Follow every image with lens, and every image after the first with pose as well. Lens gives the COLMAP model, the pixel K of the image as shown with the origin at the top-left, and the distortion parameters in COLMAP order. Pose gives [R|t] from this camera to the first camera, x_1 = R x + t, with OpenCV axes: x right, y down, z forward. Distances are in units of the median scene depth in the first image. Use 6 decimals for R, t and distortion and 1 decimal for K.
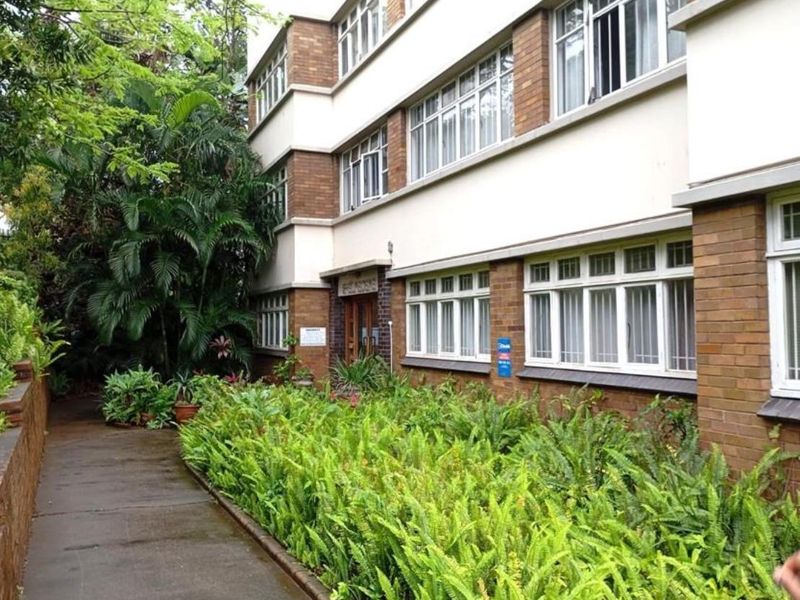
lens RADIAL K [[690.5, 0, 373.7], [0, 690.5, 301.6], [0, 0, 1]] dist [0.081791, -0.116848]
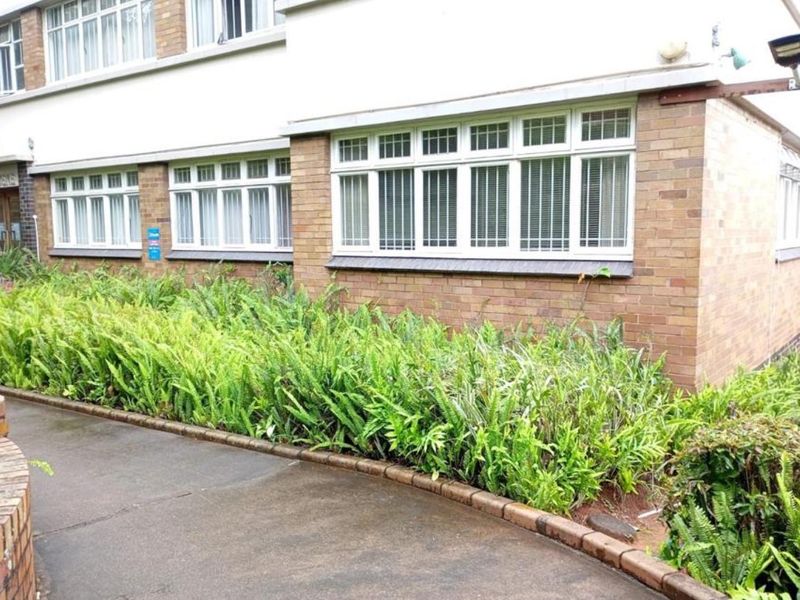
lens RADIAL K [[690.5, 0, 373.7], [0, 690.5, 301.6], [0, 0, 1]] dist [0.081791, -0.116848]
pose [[0.860005, -0.056344, 0.507165, -0.113479], [-0.014806, 0.990712, 0.135172, 0.009864], [-0.510071, -0.123758, 0.851183, -0.274861]]
